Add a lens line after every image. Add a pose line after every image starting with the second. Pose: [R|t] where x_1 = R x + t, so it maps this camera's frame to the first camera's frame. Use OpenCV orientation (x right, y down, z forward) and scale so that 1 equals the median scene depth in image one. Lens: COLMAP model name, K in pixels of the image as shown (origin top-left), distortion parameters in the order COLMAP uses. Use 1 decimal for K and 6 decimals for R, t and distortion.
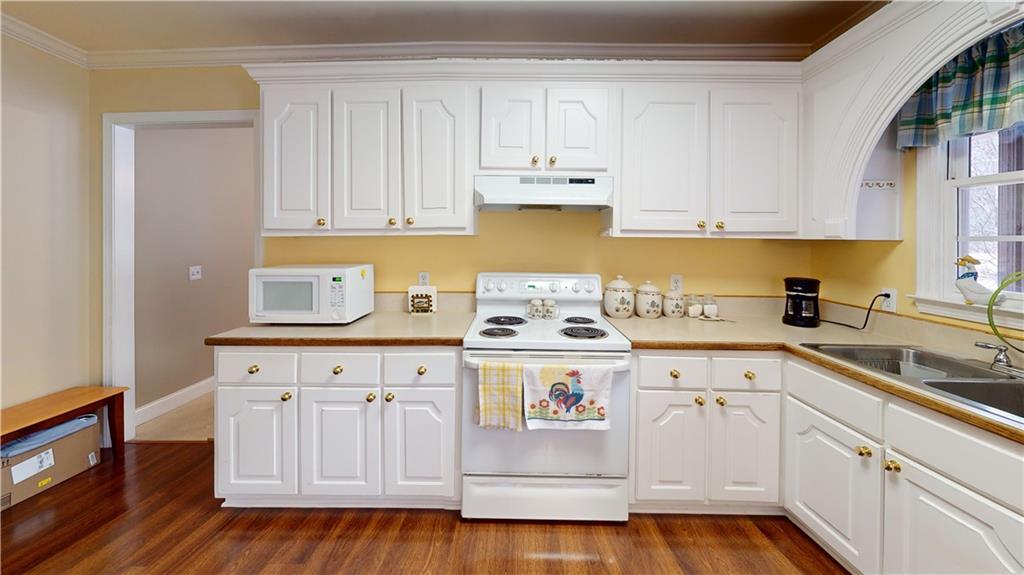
lens RADIAL K [[390.8, 0, 512.0], [0, 390.8, 287.5], [0, 0, 1]] dist [-0.002452, 0.000051]
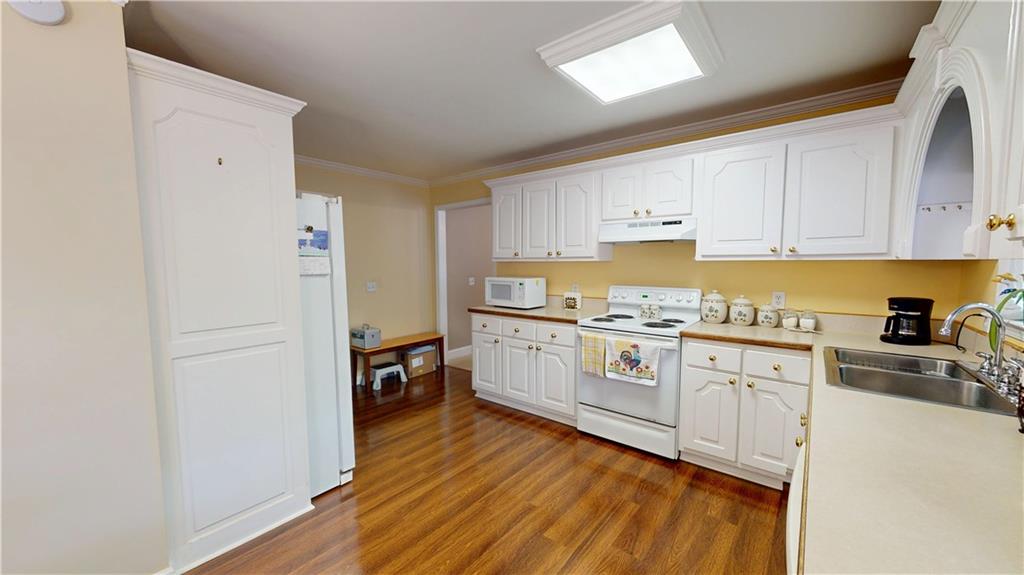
lens RADIAL K [[375.4, 0, 512.0], [0, 375.4, 287.5], [0, 0, 1]] dist [-0.000739, 0.000036]
pose [[0.788364, 0.026855, -0.614622, 0.628162], [-0.068414, 0.996677, -0.044205, 0.074840], [0.611393, 0.076899, 0.787582, -0.478875]]
